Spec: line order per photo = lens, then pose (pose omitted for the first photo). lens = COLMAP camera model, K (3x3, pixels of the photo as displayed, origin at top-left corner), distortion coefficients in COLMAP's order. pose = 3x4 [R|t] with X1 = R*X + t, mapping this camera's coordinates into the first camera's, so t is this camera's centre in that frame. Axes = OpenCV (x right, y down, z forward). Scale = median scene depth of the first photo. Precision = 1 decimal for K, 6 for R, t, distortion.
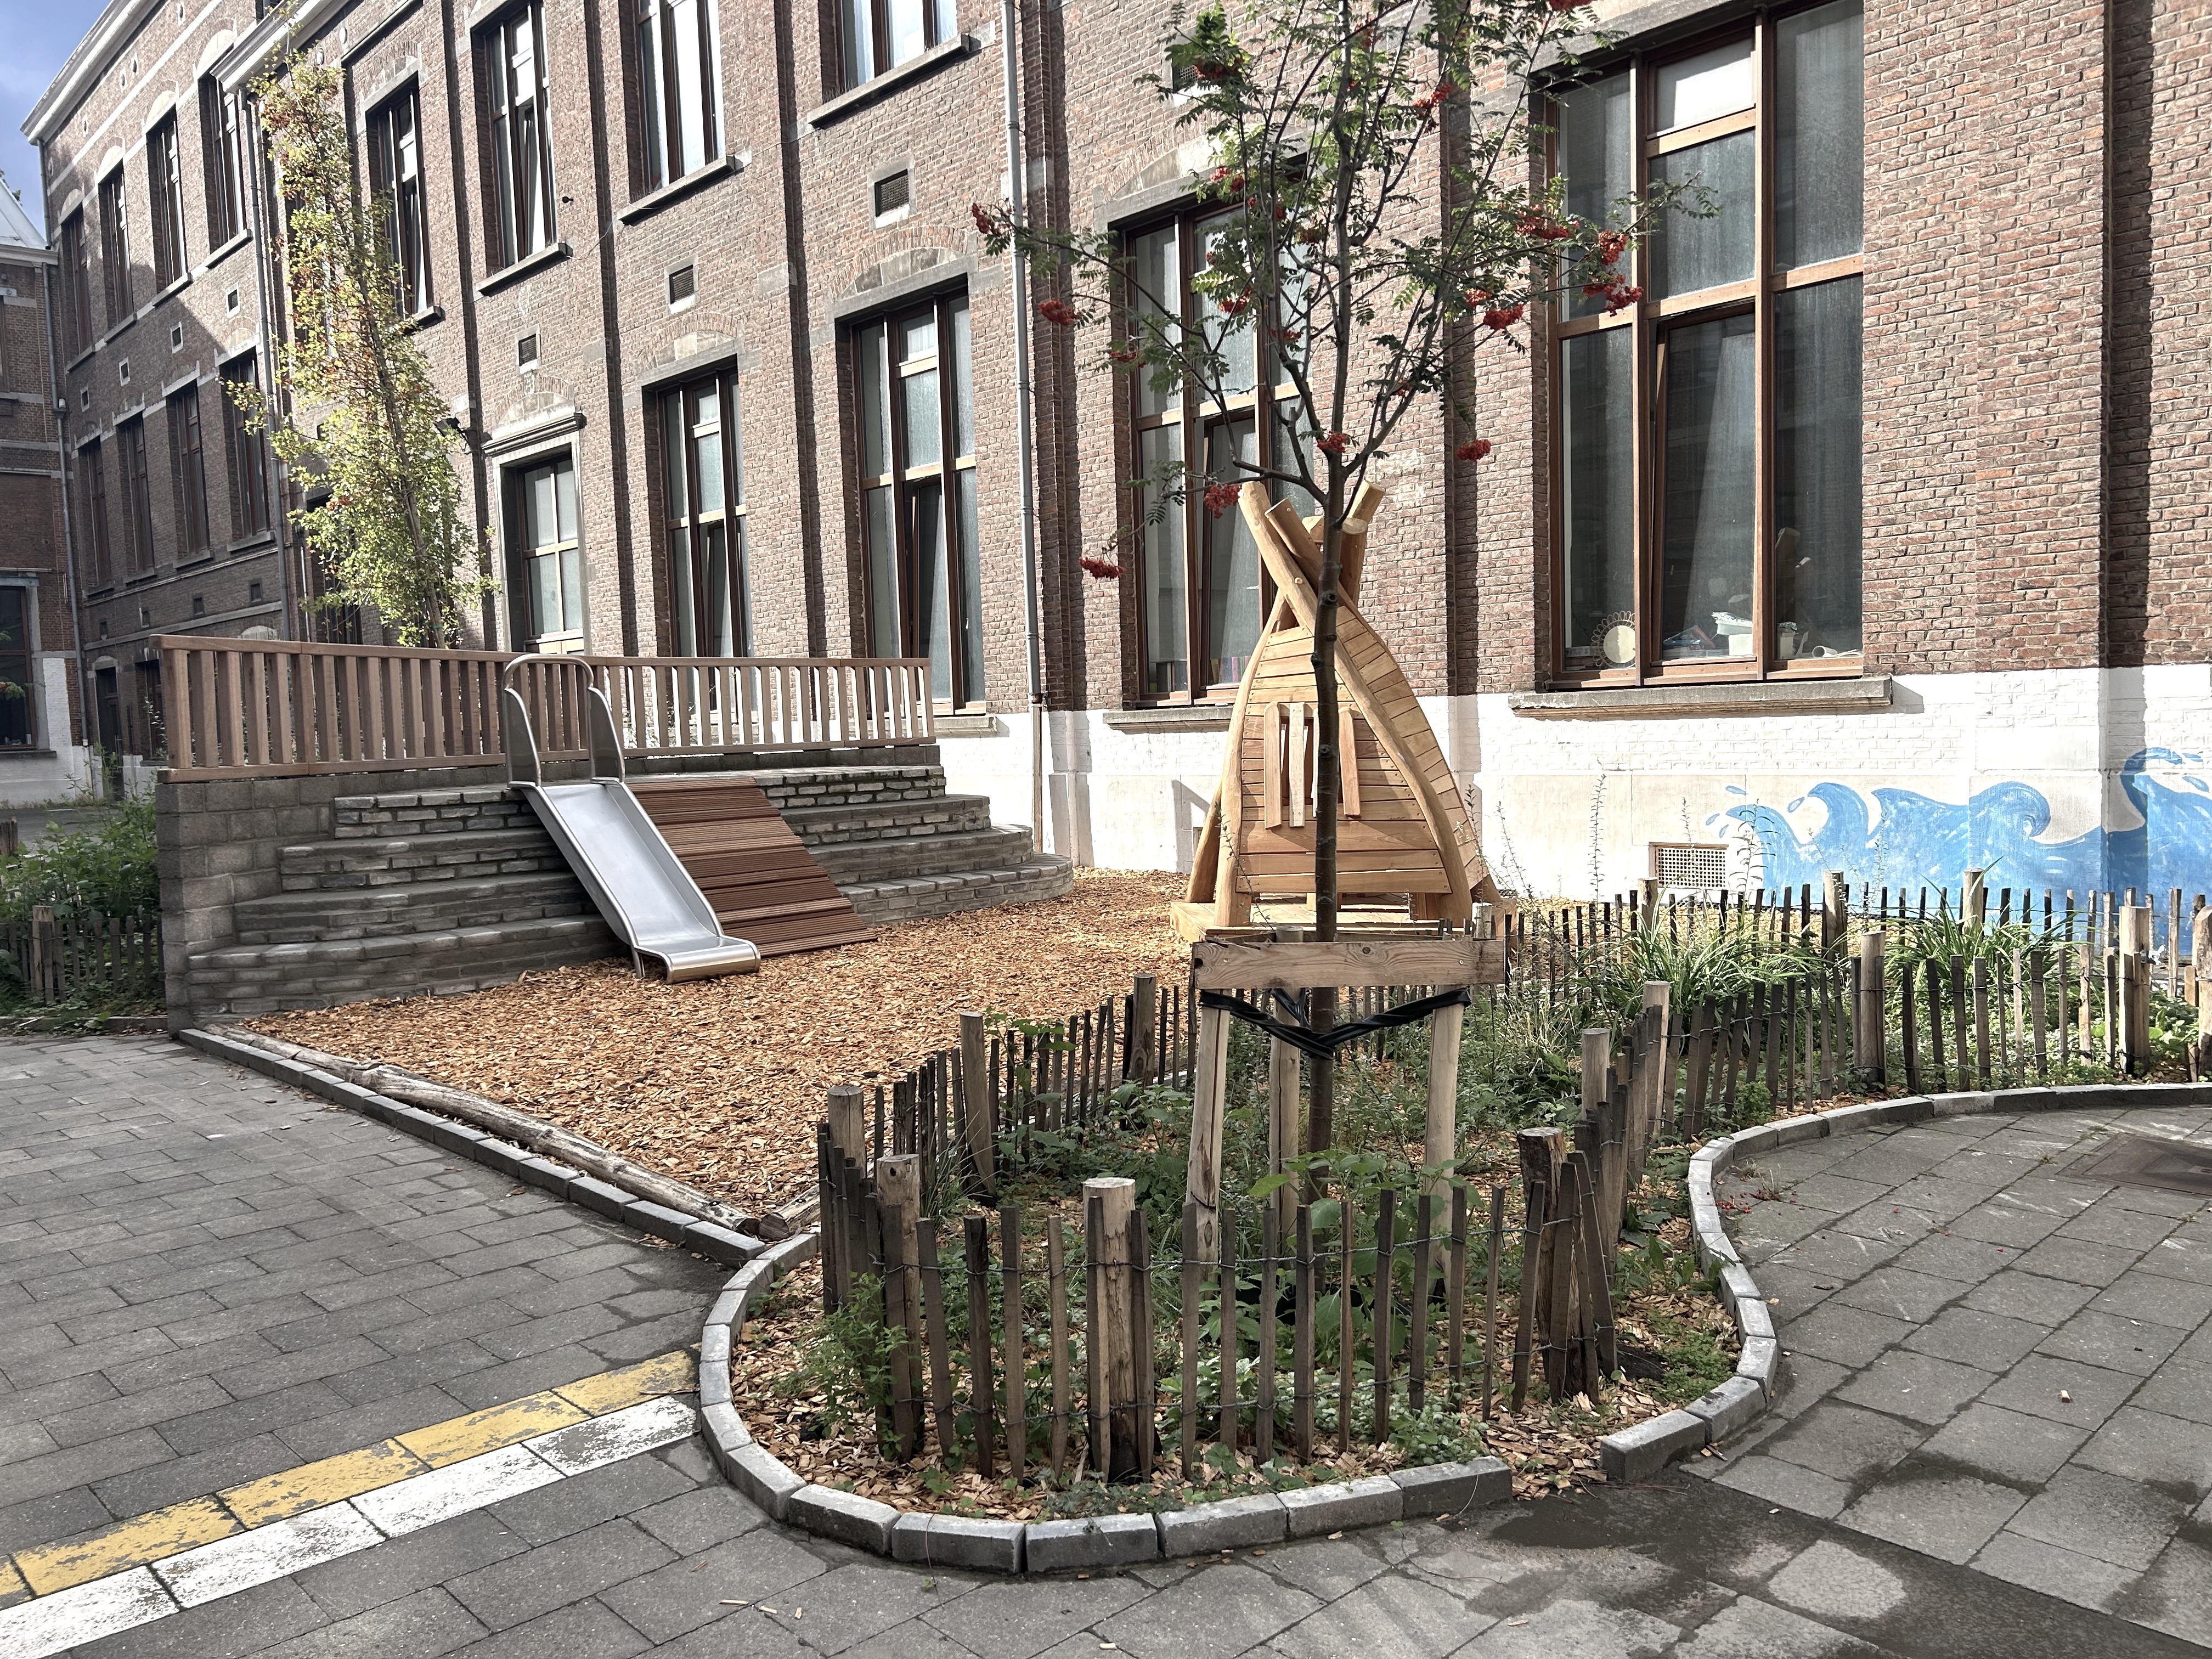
lens RADIAL K [[1669.7, 0, 1106.6], [0, 1669.7, 834.6], [0, 0, 1]] dist [0.002933, 0.000897]
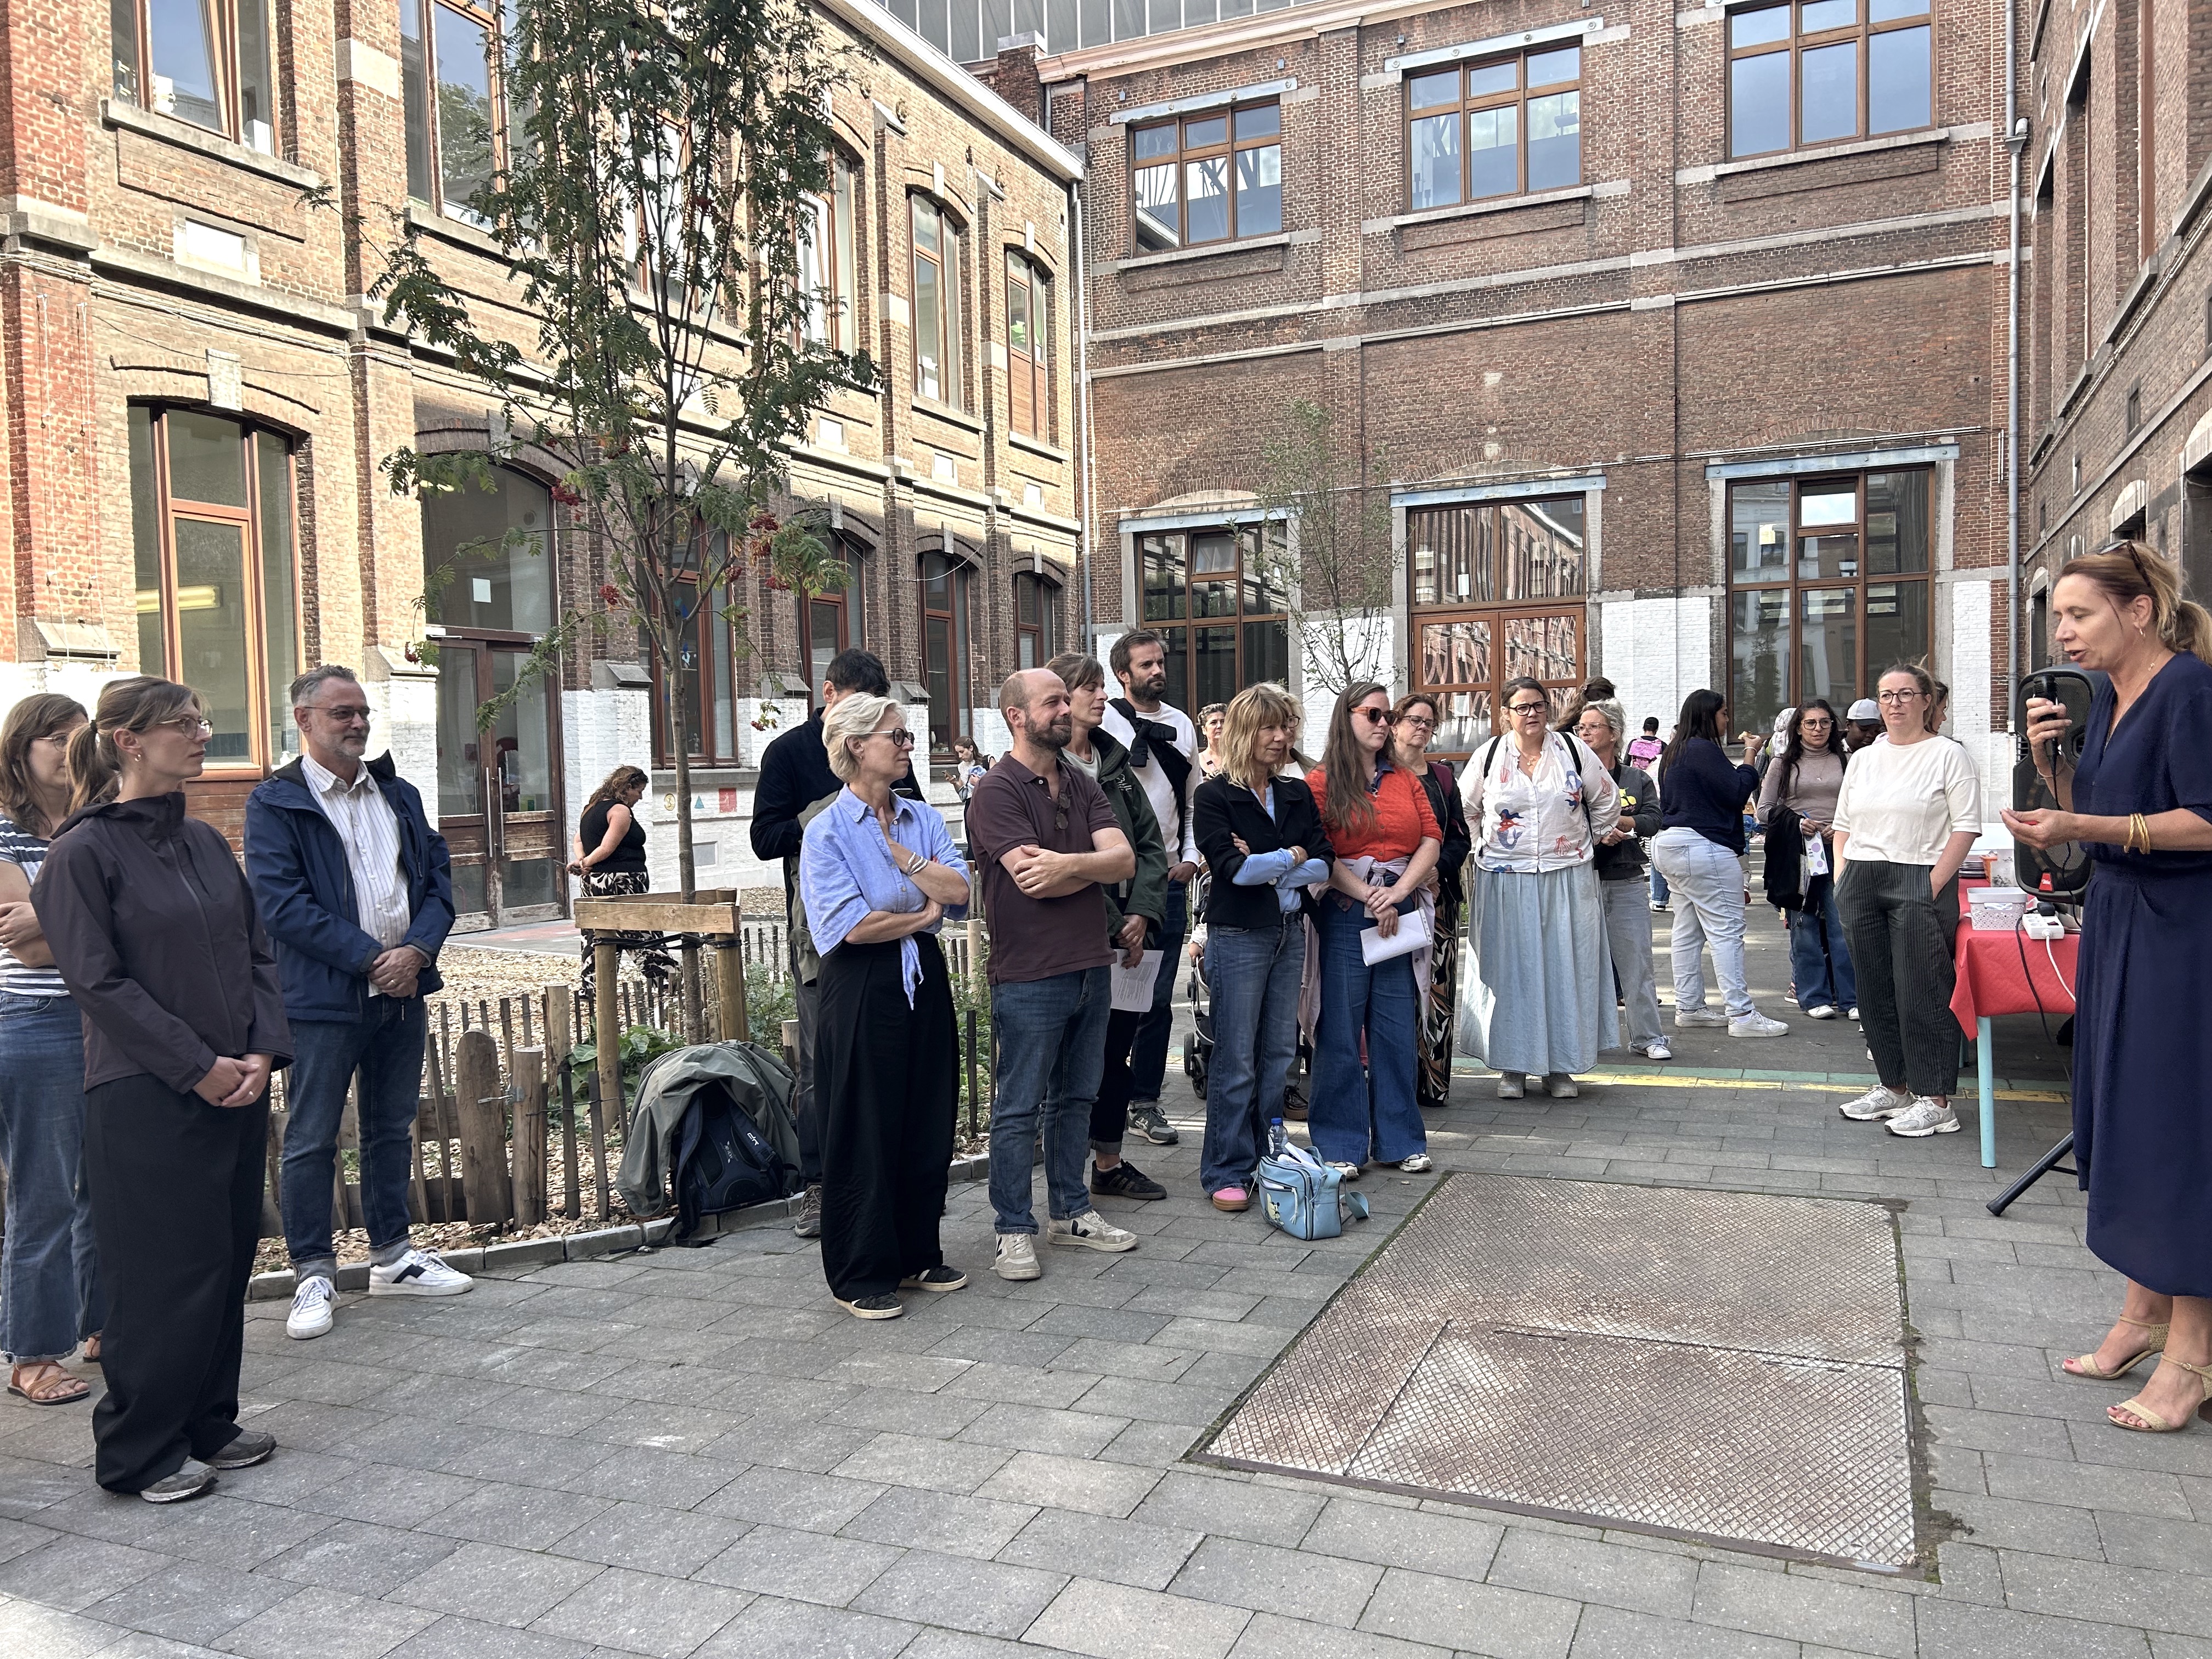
lens RADIAL K [[1669.7, 0, 1107.9], [0, 1669.7, 831.6], [0, 0, 1]] dist [0.002933, 0.000897]
pose [[0.383538, 0.067793, -0.921033, -0.206288], [-0.057177, 0.997132, 0.049585, -0.030598], [0.921753, 0.033644, 0.386314, 0.505139]]
